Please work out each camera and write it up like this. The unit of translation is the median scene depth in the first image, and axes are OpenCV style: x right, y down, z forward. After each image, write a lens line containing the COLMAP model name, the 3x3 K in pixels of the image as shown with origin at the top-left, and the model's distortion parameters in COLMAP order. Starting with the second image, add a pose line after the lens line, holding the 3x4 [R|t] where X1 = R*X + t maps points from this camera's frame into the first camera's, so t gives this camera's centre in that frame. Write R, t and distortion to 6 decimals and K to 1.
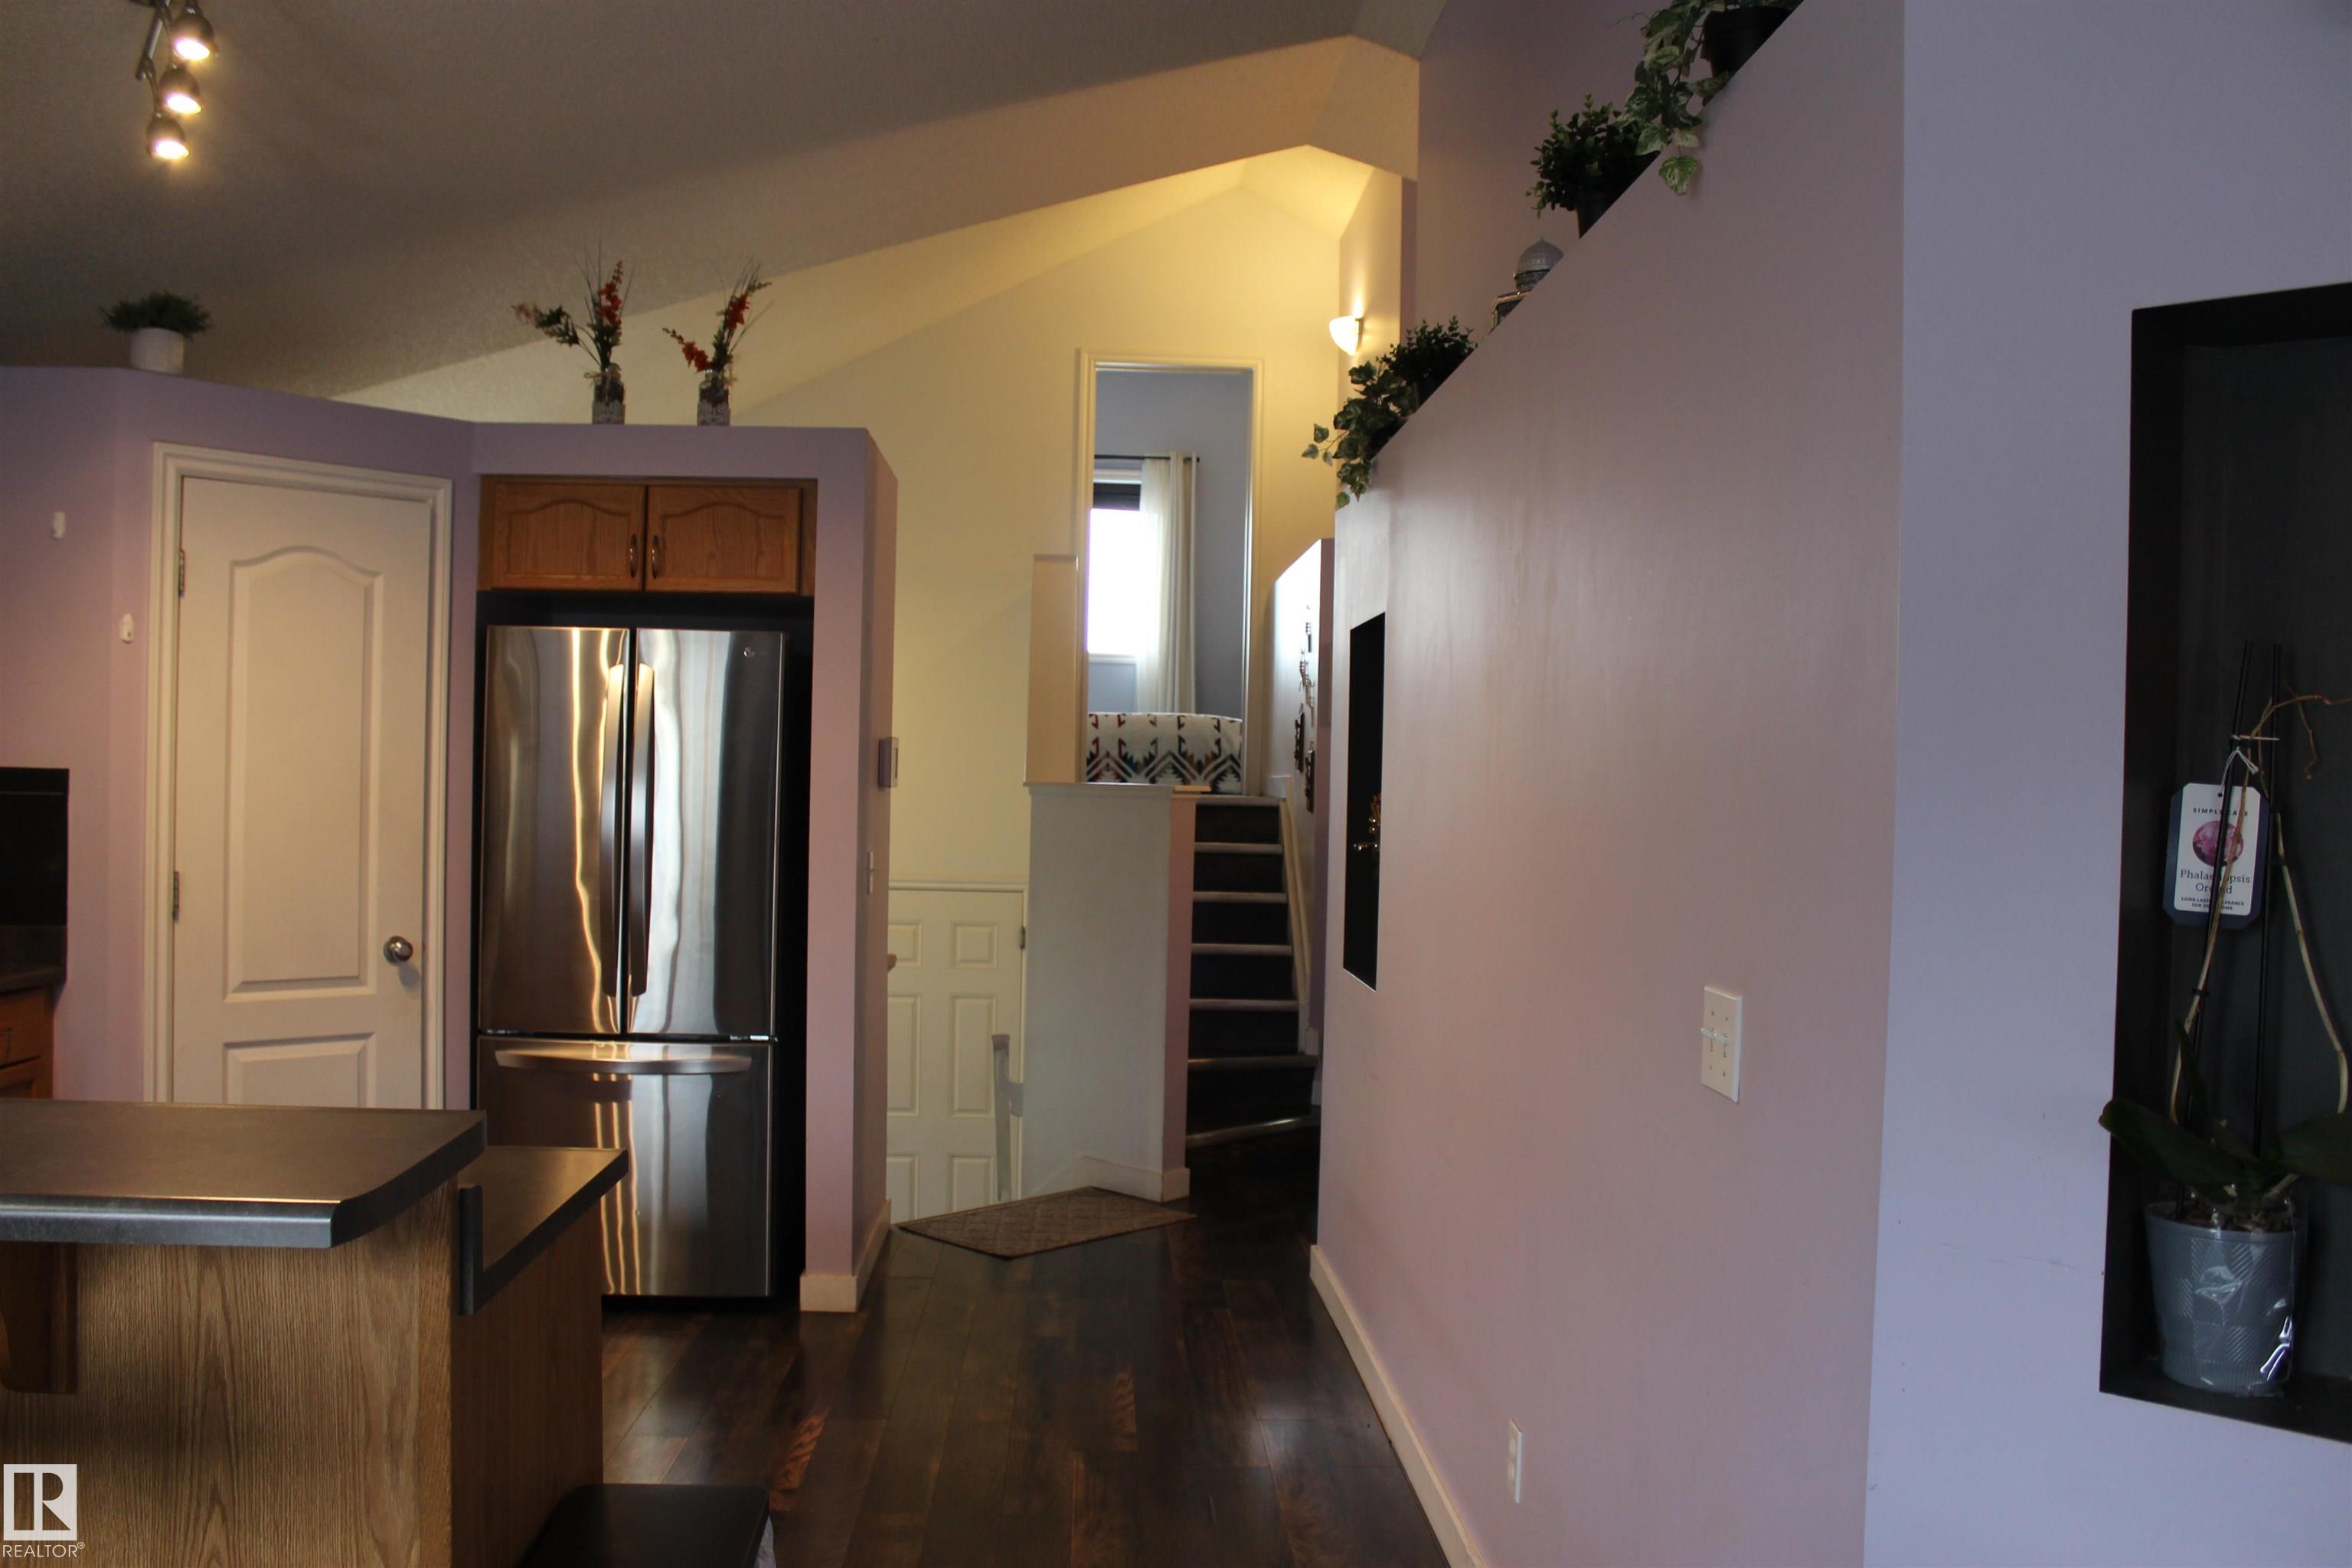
lens RADIAL K [[1993.4, 0, 1181.1], [0, 1993.4, 782.6], [0, 0, 1]] dist [-0.137346, 0.099500]
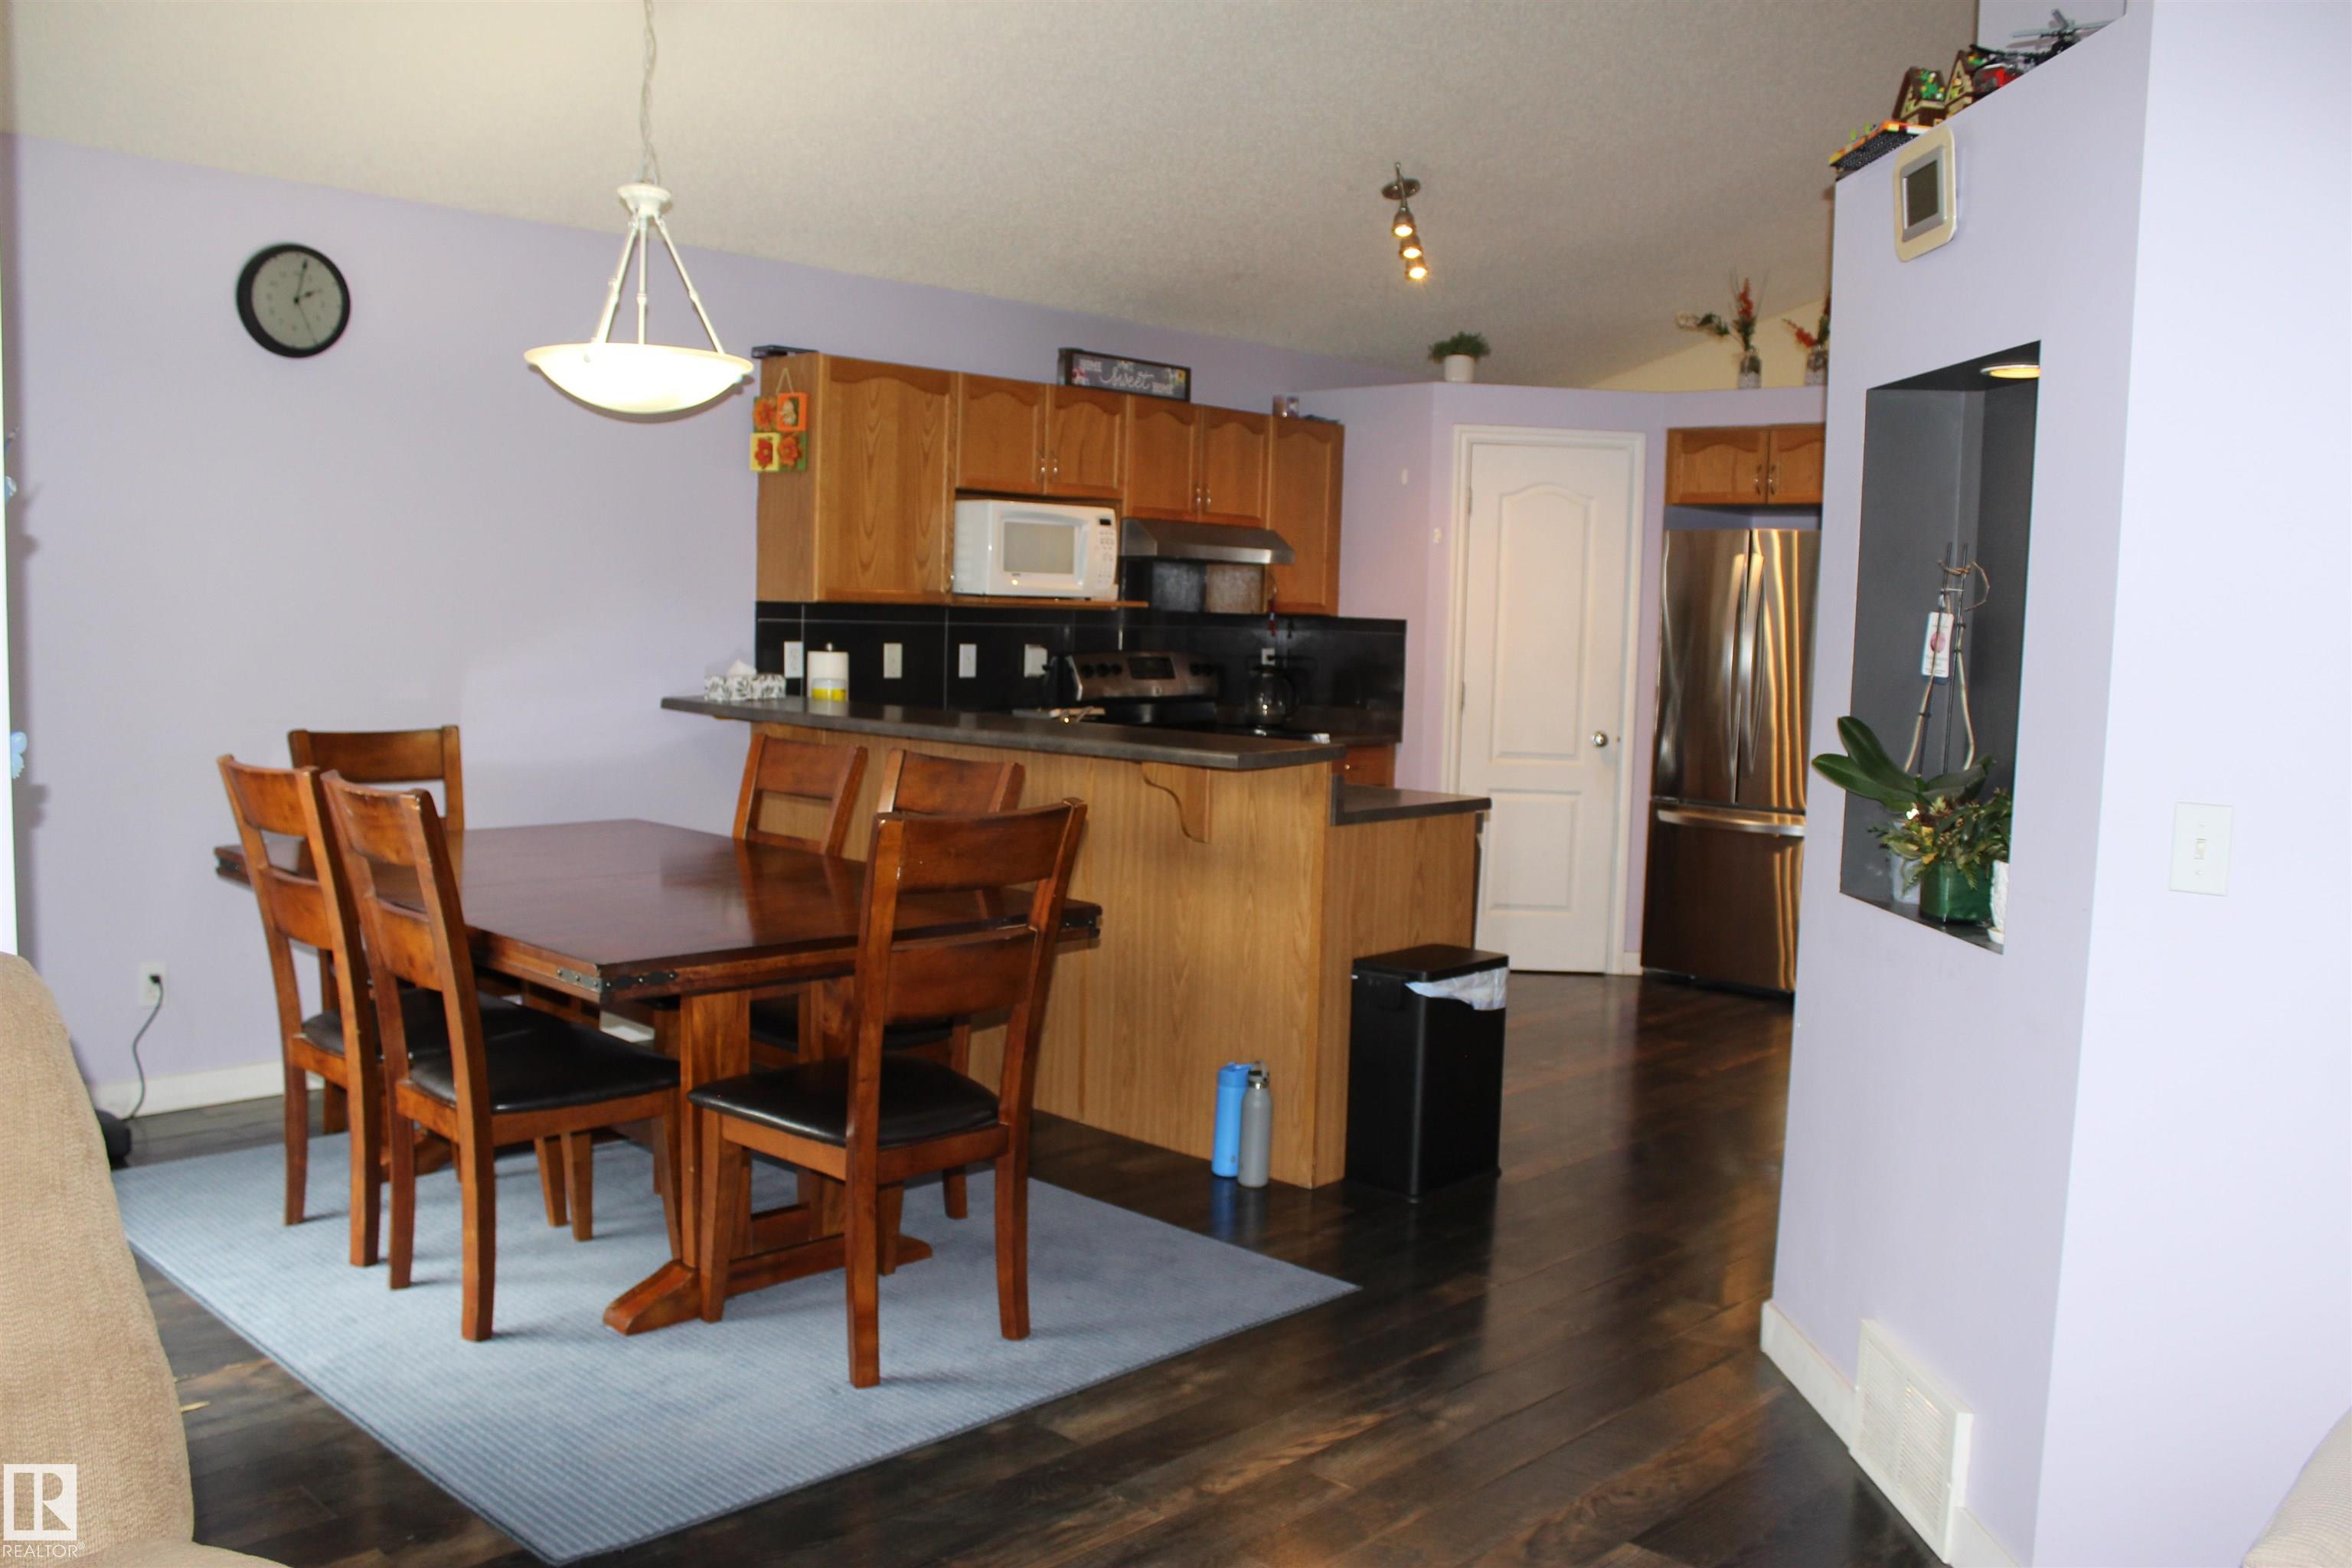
lens RADIAL K [[1993.4, 0, 1131.6], [0, 1993.4, 757.0], [0, 0, 1]] dist [-0.137346, 0.099500]
pose [[0.683355, 0.054921, -0.728018, 0.484096], [-0.019728, 0.998192, 0.056785, 0.017119], [0.729820, -0.024442, 0.683202, -0.343289]]
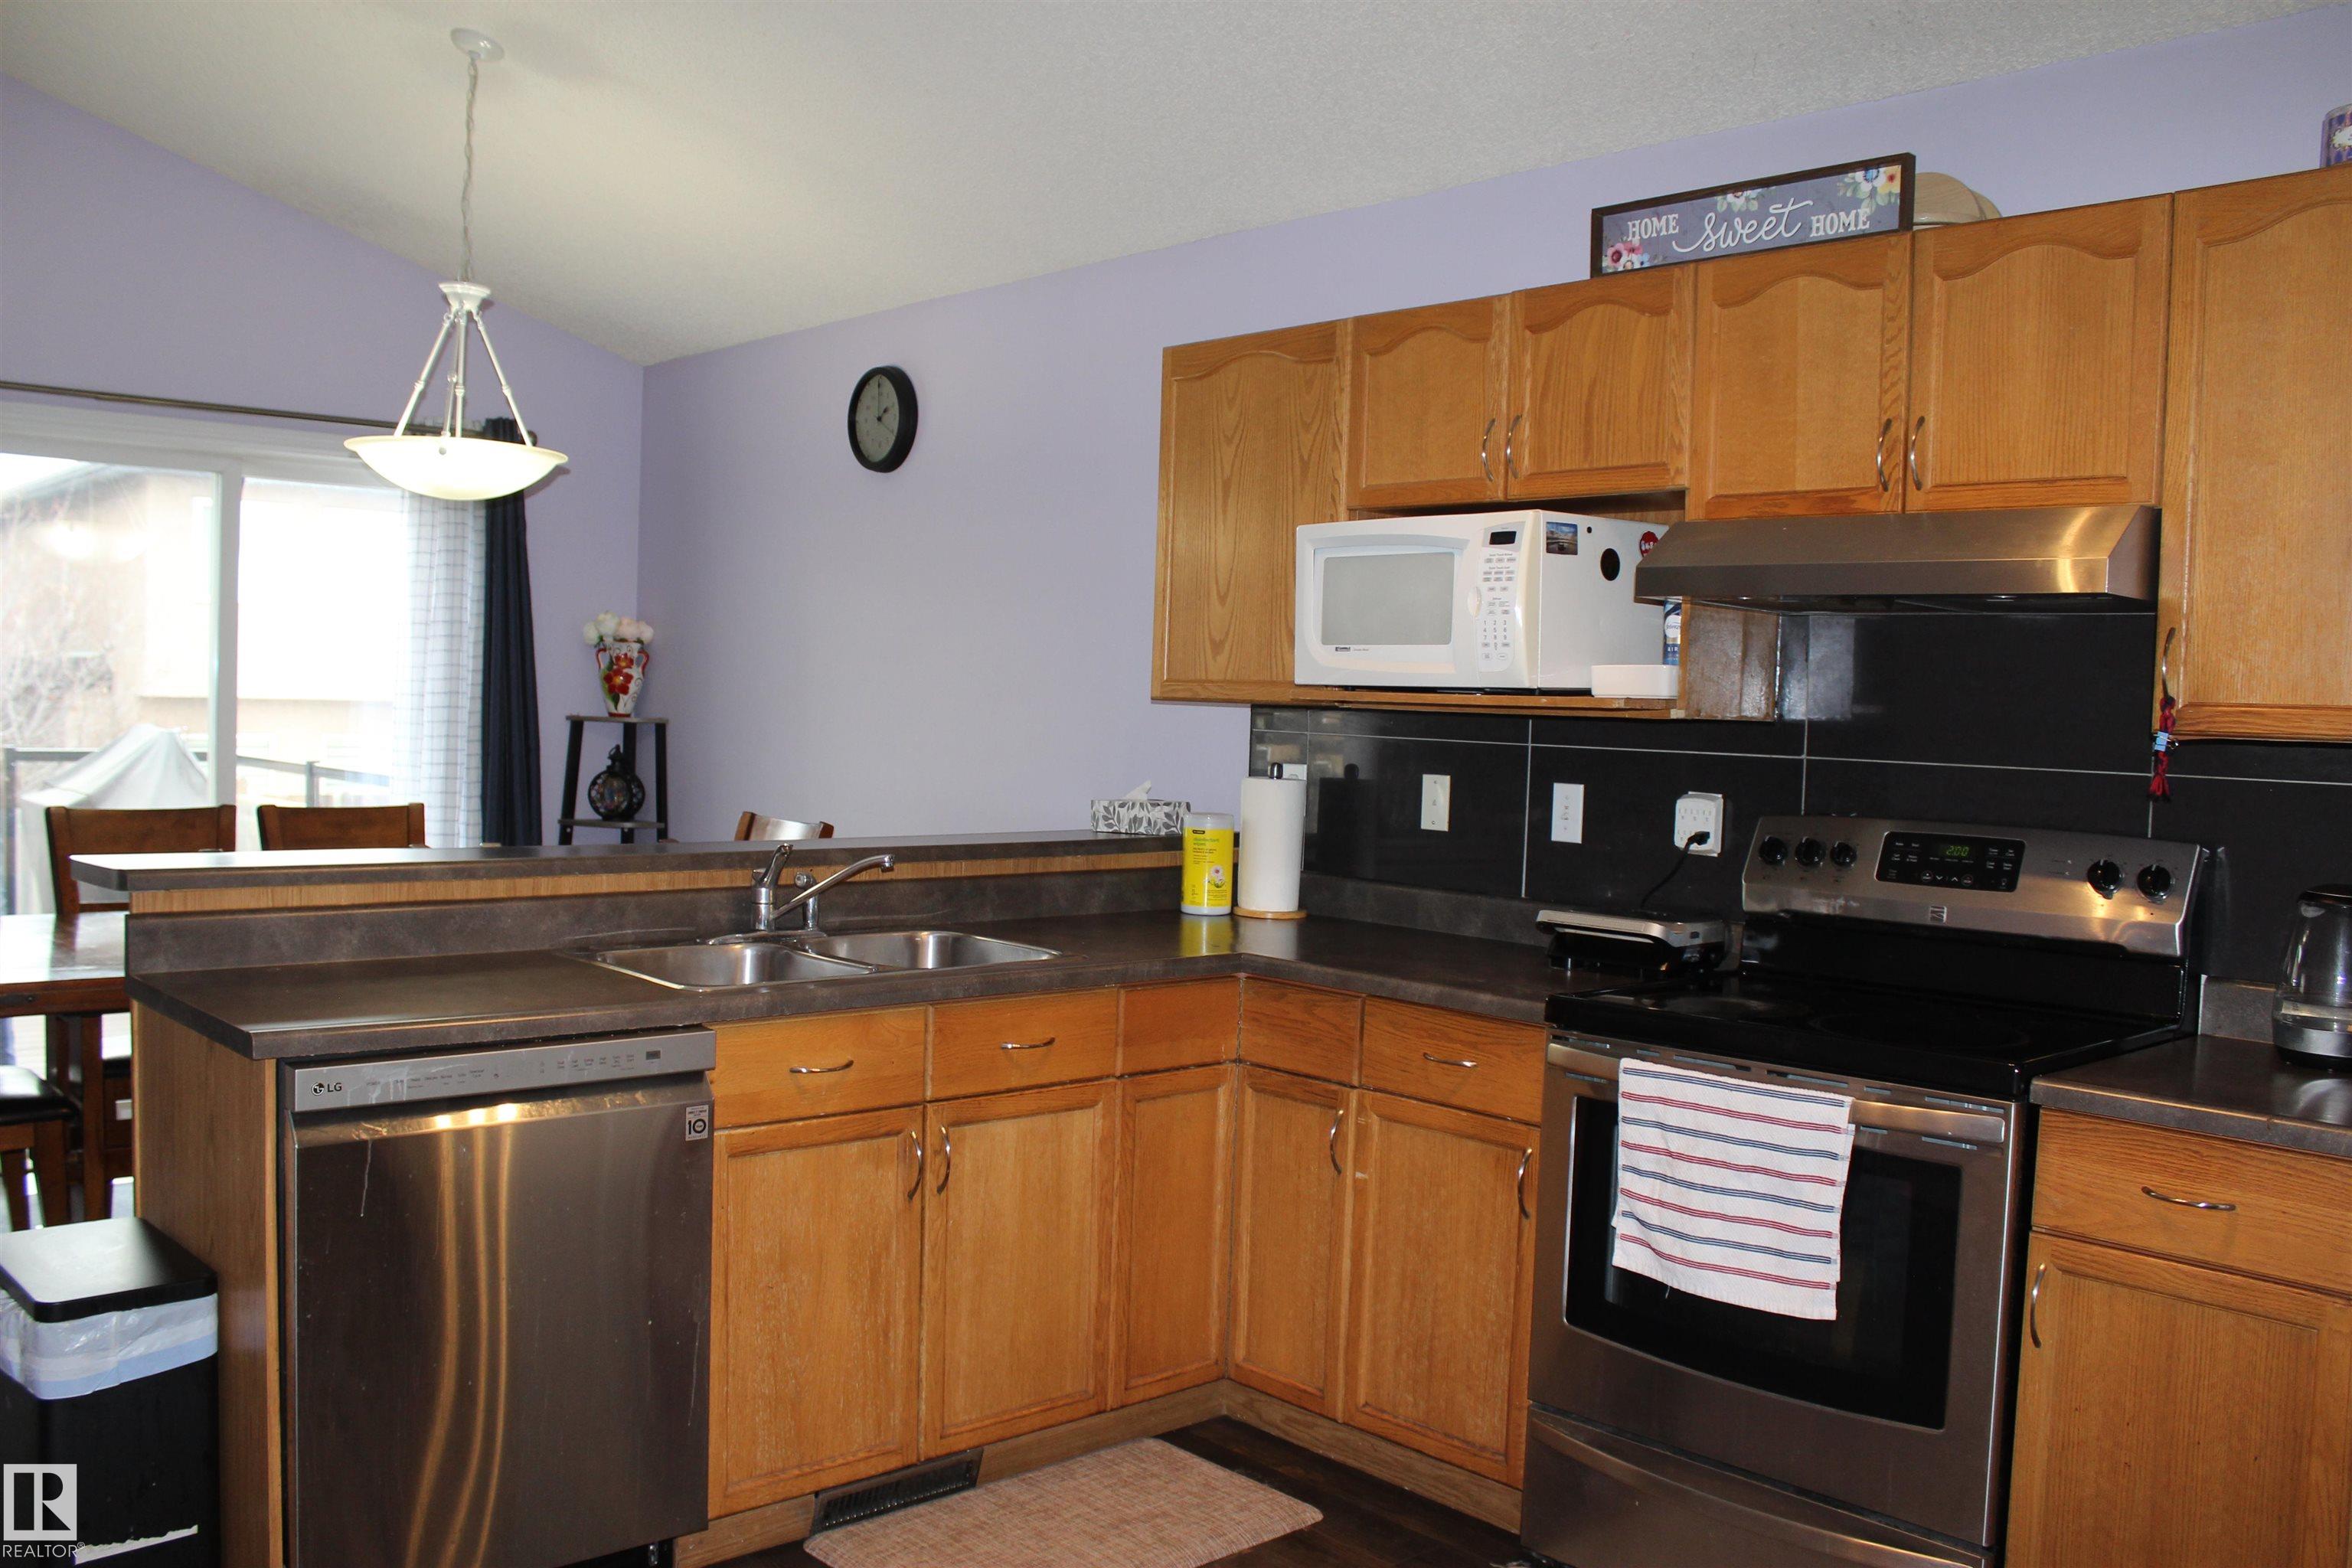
lens RADIAL K [[1993.4, 0, 1137.6], [0, 1993.4, 779.8], [0, 0, 1]] dist [-0.137346, 0.099500]
pose [[-0.779972, -0.020023, -0.625494, -0.006271], [-0.051880, 0.998116, 0.032741, 0.001728], [0.623660, 0.057988, -0.779542, 1.036387]]
